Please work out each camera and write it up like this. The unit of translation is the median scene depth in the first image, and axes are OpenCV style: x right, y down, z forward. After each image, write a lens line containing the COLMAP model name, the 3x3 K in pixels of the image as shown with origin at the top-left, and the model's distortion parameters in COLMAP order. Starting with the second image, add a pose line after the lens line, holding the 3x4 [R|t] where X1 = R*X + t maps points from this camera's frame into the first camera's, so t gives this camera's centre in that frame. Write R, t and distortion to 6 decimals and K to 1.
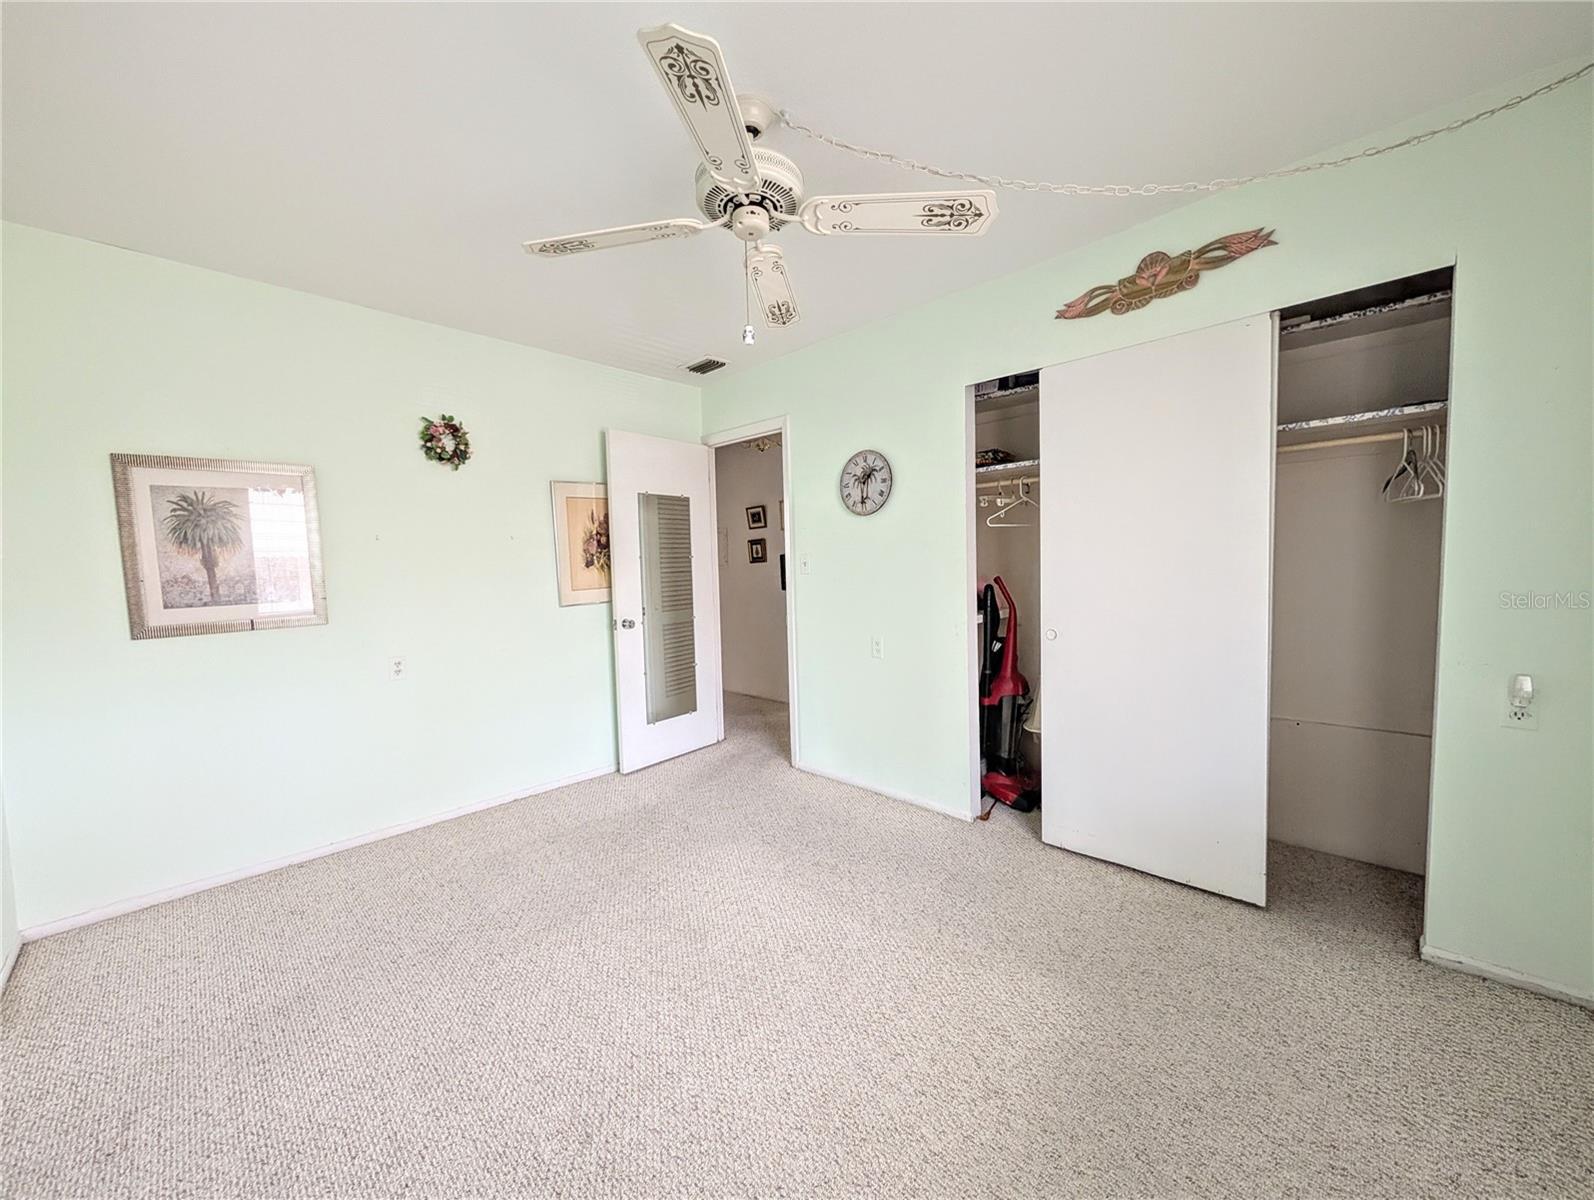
lens RADIAL K [[581.4, 0, 799.0], [0, 581.4, 590.7], [0, 0, 1]] dist [0.000025, 0.000055]
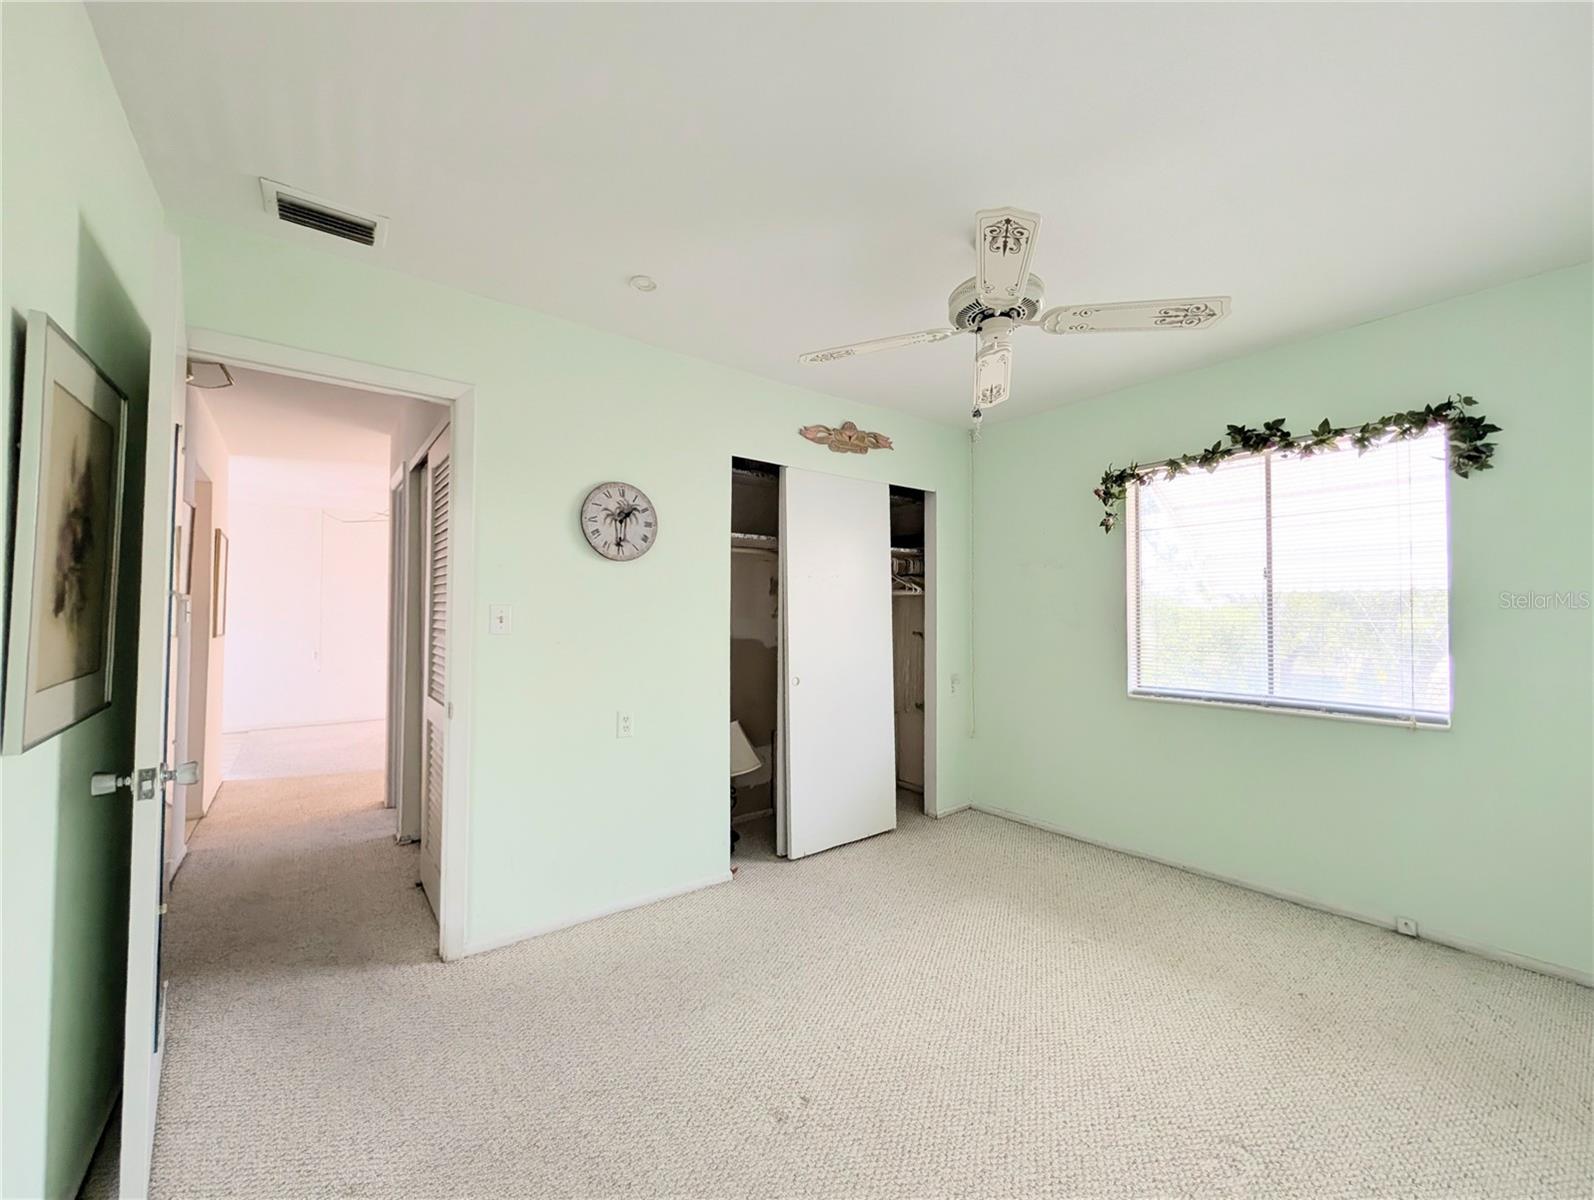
lens RADIAL K [[602.3, 0, 795.7], [0, 602.3, 600.3], [0, 0, 1]] dist [-0.002203, 0.000281]
pose [[0.190538, 0.059593, 0.979869, -0.681278], [0.046588, 0.996482, -0.069663, -0.005172], [-0.980574, 0.058924, 0.187092, 0.625294]]
